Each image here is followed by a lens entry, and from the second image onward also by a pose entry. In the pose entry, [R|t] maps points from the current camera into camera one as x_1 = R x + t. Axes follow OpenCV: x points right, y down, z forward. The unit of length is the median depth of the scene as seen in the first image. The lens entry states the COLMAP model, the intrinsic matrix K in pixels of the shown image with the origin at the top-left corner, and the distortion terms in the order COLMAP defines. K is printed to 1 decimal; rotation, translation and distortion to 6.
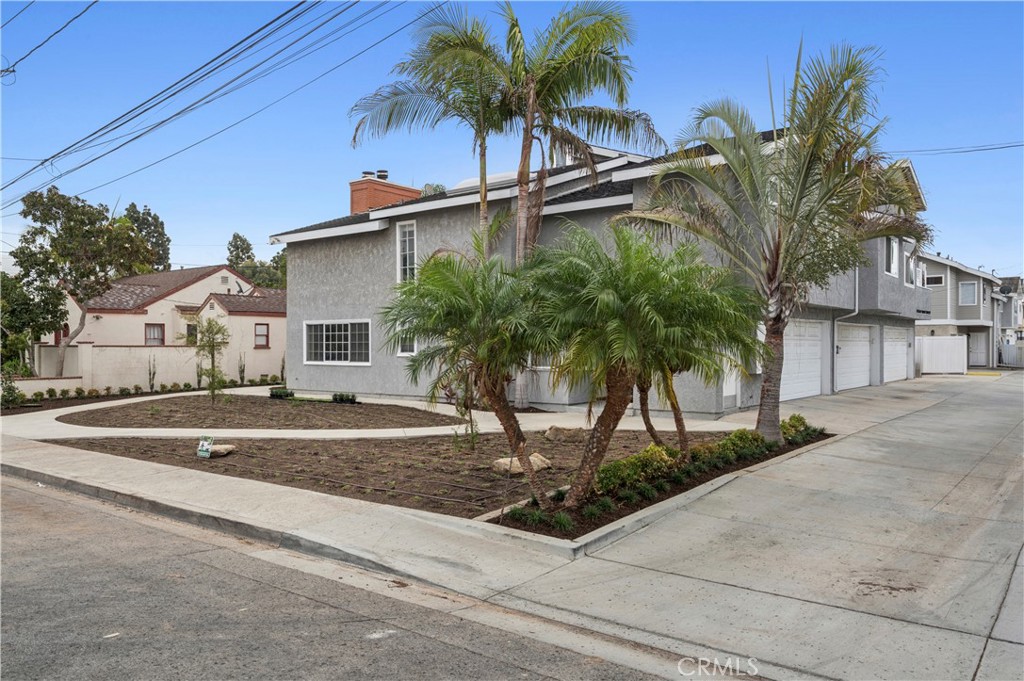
lens RADIAL K [[761.6, 0, 512.0], [0, 761.6, 340.5], [0, 0, 1]] dist [0.001125, 0.000379]
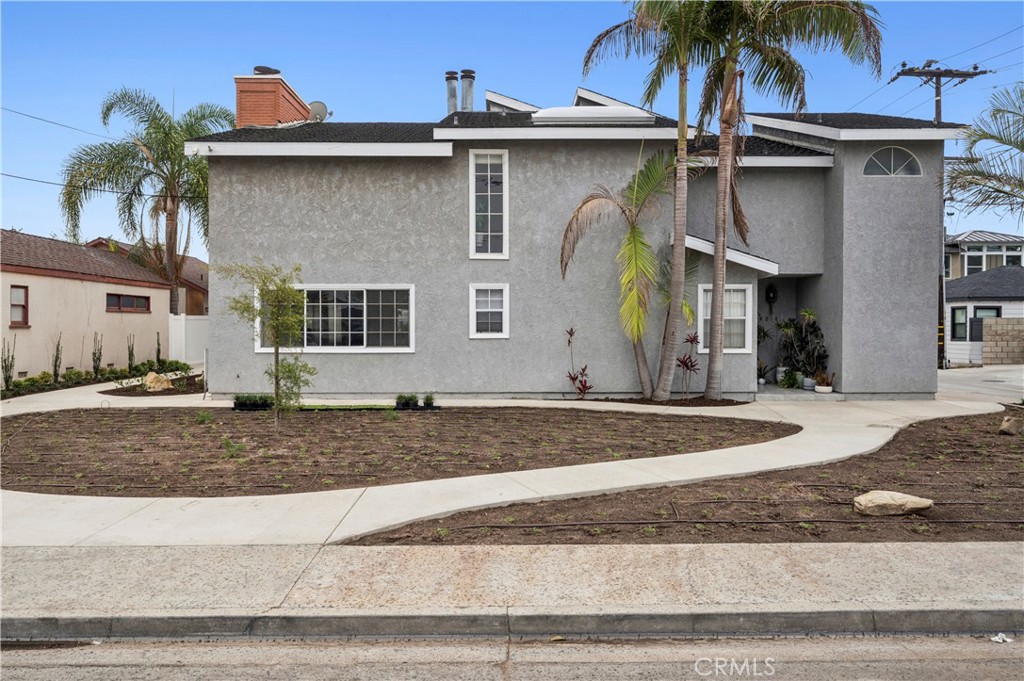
lens RADIAL K [[761.6, 0, 512.0], [0, 761.6, 340.5], [0, 0, 1]] dist [0.001125, 0.000379]
pose [[0.787127, -0.006652, 0.616754, -0.544166], [-0.007917, 0.999751, 0.020886, 0.007056], [-0.616740, -0.021323, 0.786878, 0.406283]]
